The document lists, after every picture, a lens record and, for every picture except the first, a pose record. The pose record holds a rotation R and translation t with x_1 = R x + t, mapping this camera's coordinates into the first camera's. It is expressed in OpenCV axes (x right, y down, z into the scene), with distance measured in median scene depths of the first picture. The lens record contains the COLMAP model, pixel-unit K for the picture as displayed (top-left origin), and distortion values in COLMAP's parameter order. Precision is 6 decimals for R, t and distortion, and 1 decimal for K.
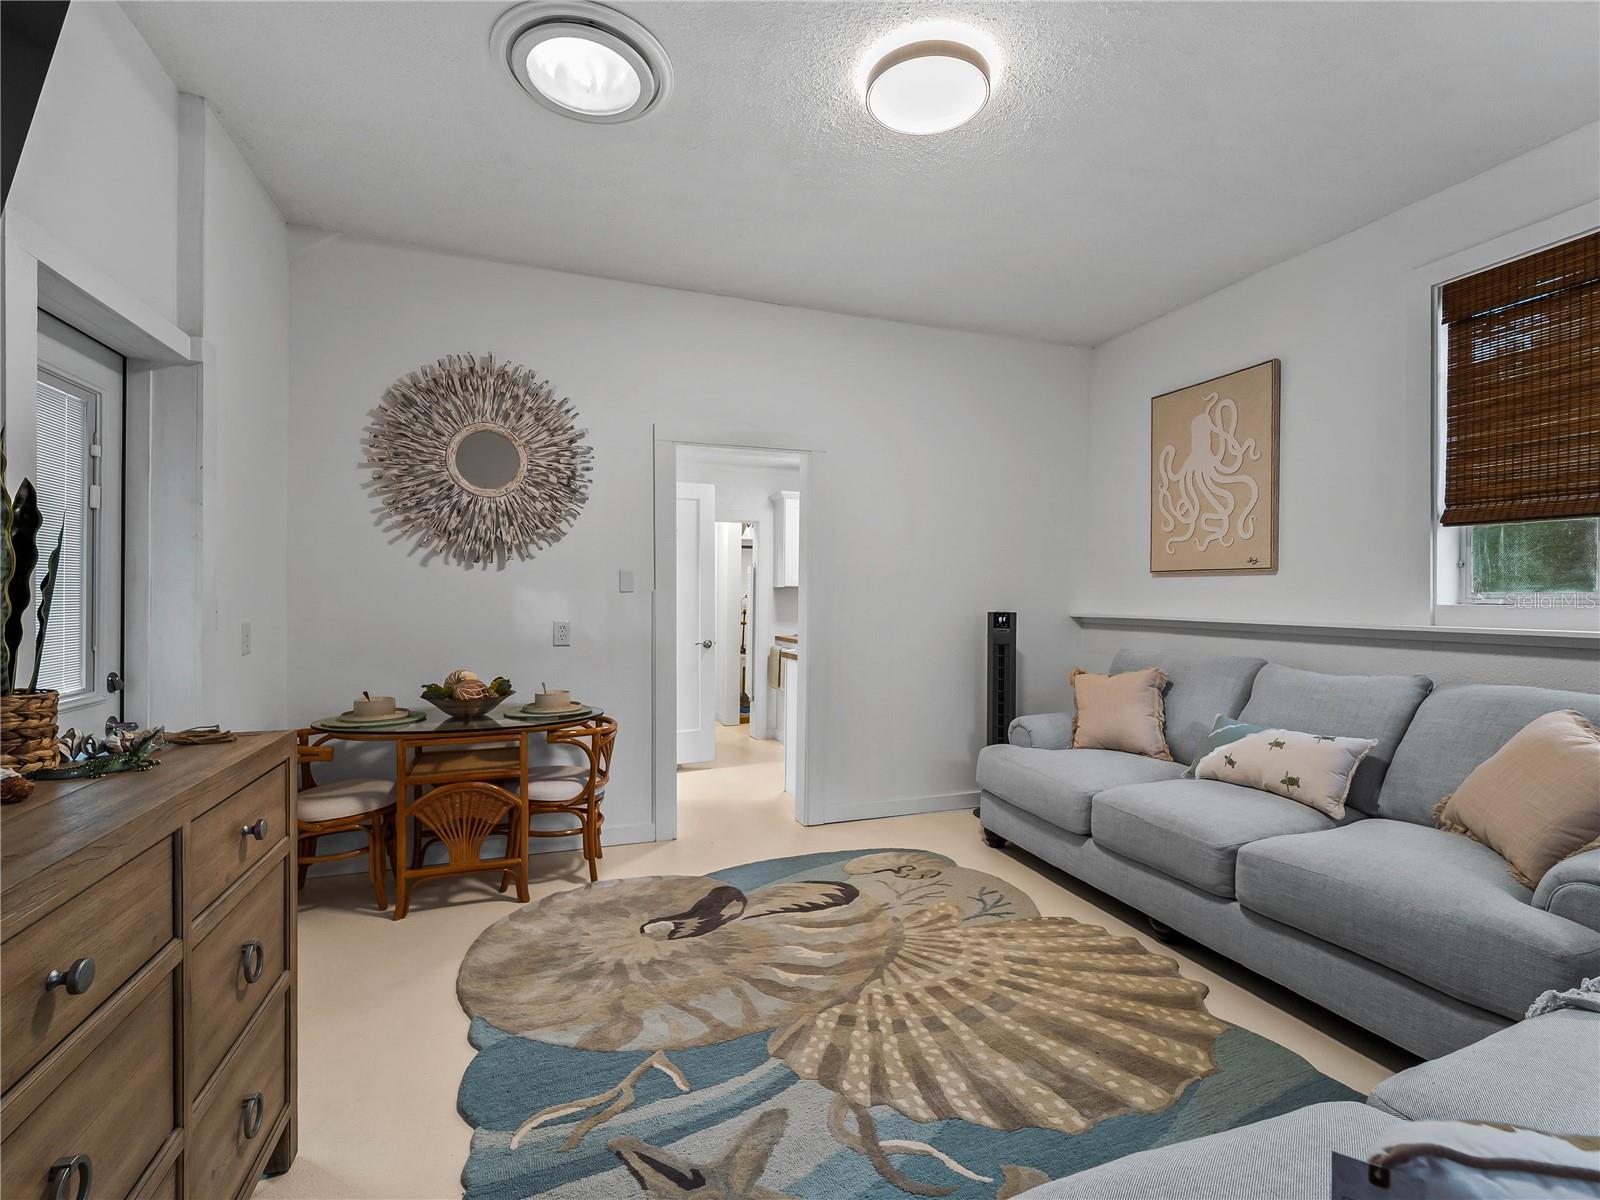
lens RADIAL K [[741.6, 0, 802.0], [0, 741.6, 600.8], [0, 0, 1]] dist [0.001009, -0.003056]
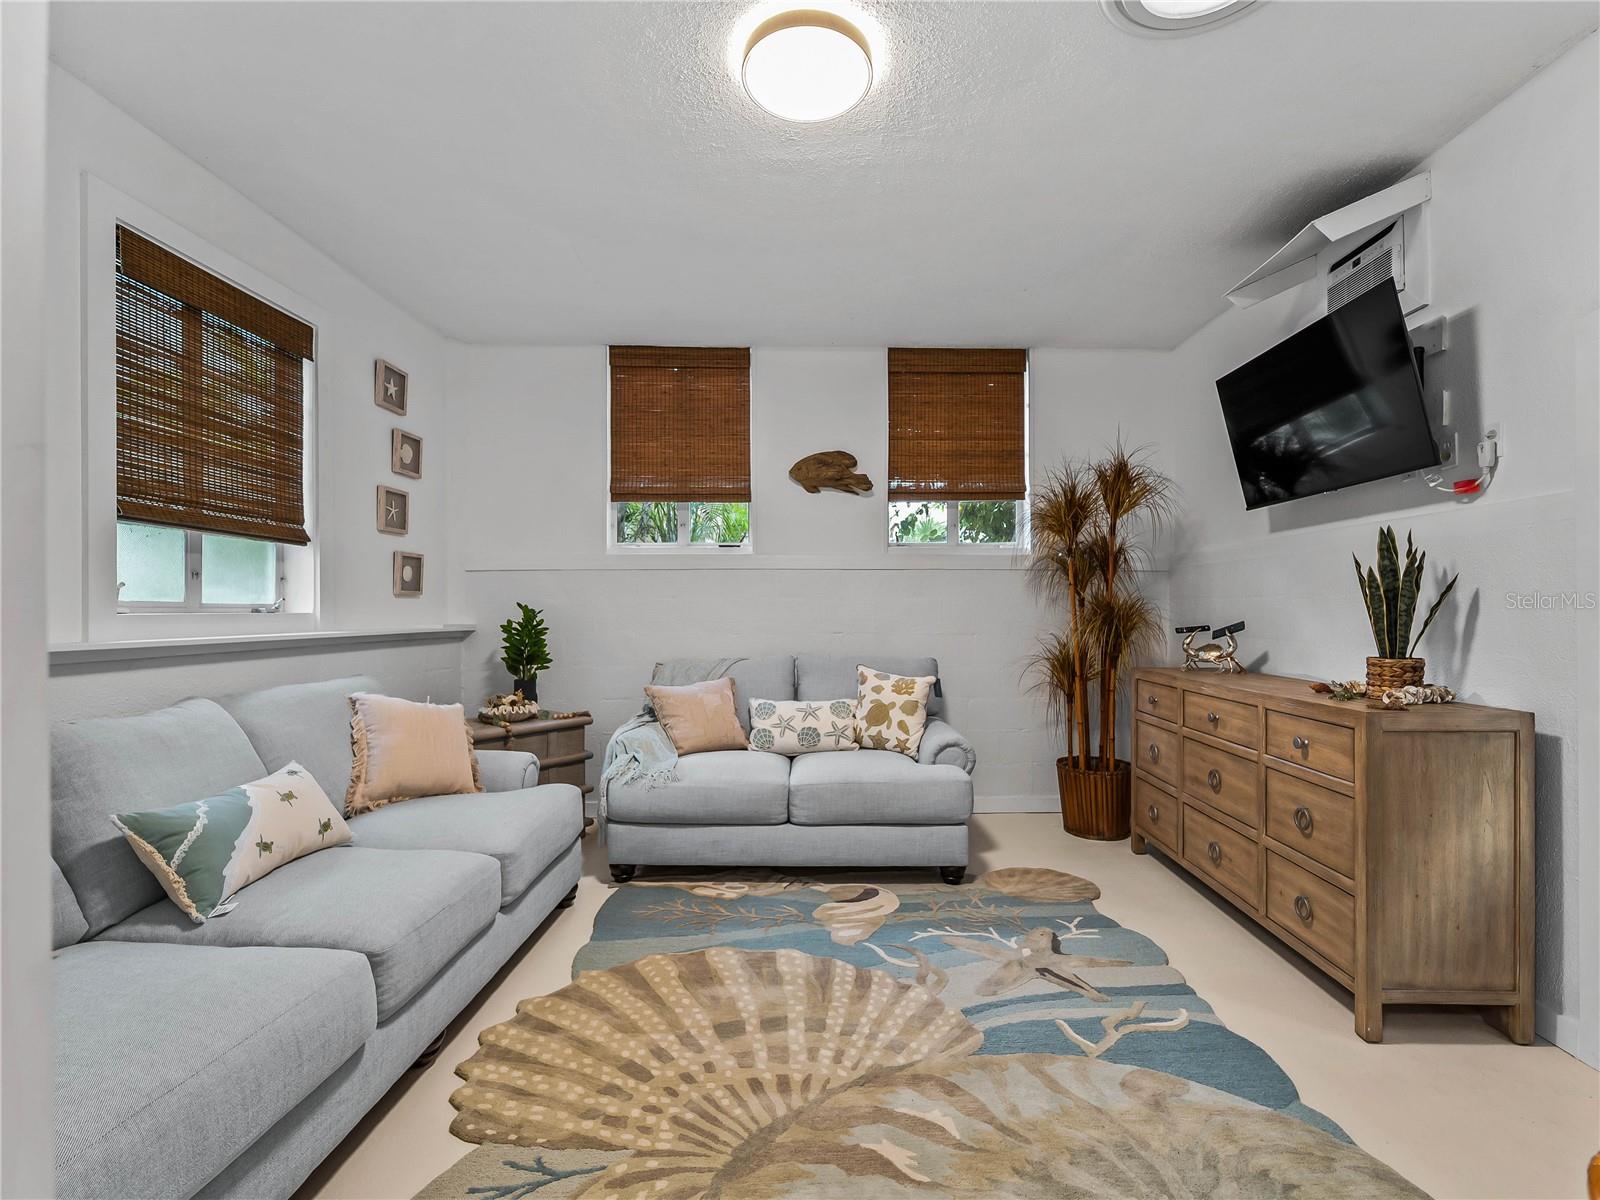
lens RADIAL K [[741.6, 0, 801.8], [0, 741.6, 605.5], [0, 0, 1]] dist [0.001009, -0.003056]
pose [[-0.931480, -0.001747, 0.363788, -0.166209], [-0.002092, 0.999998, -0.000555, -0.007808], [-0.363786, -0.001278, -0.931482, 1.839615]]
